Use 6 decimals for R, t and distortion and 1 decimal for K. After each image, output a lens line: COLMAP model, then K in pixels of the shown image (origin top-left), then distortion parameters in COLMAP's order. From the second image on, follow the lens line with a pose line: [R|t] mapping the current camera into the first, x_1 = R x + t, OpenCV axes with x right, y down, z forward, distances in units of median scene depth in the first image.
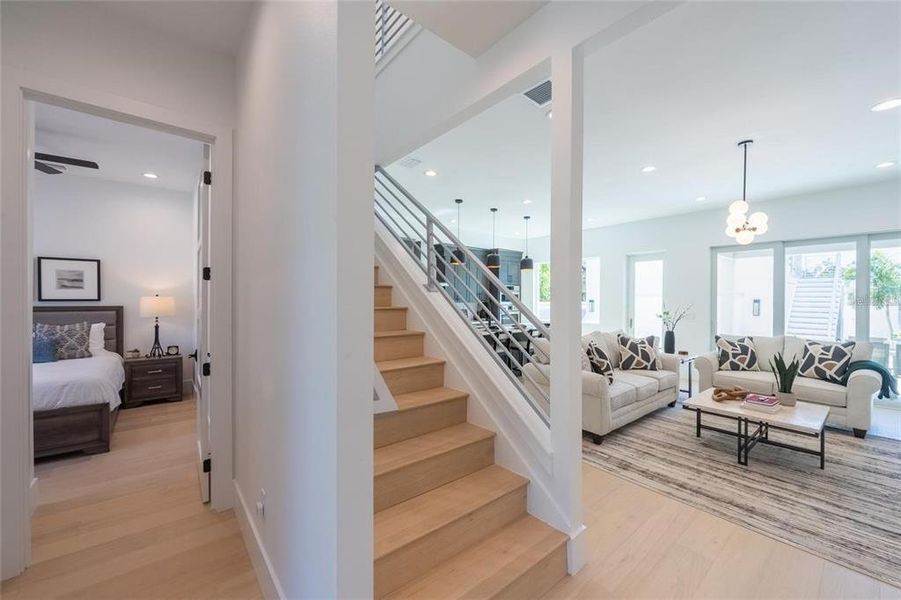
lens RADIAL K [[352.5, 0, 447.4], [0, 352.5, 302.0], [0, 0, 1]] dist [-0.003586, -0.000466]
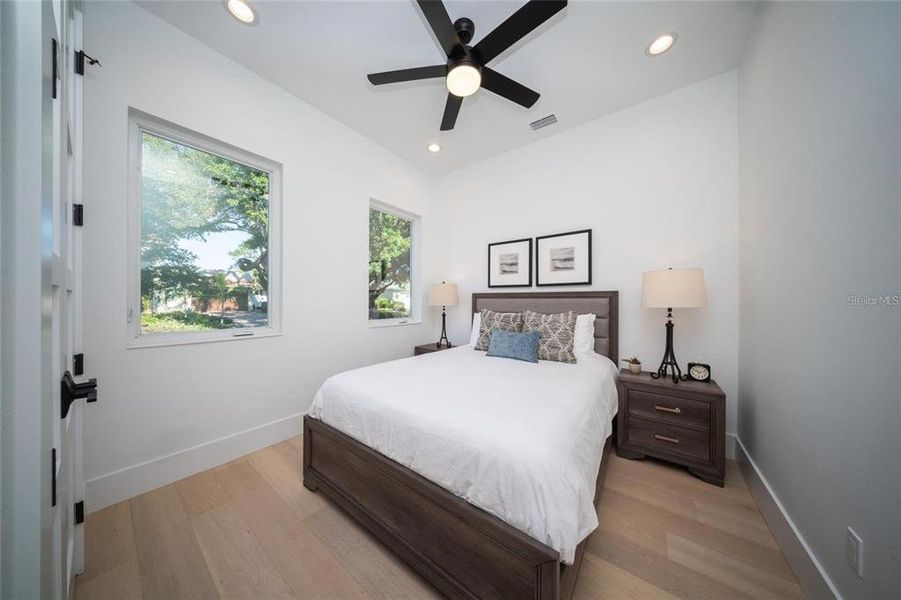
lens RADIAL K [[264.0, 0, 449.4], [0, 264.0, 299.3], [0, 0, 1]] dist [0.006621, 0.000007]
pose [[0.226776, 0.002274, -0.973944, -0.517477], [-0.003133, 0.999994, 0.001605, 0.029076], [0.973942, 0.002687, 0.226782, 0.587866]]
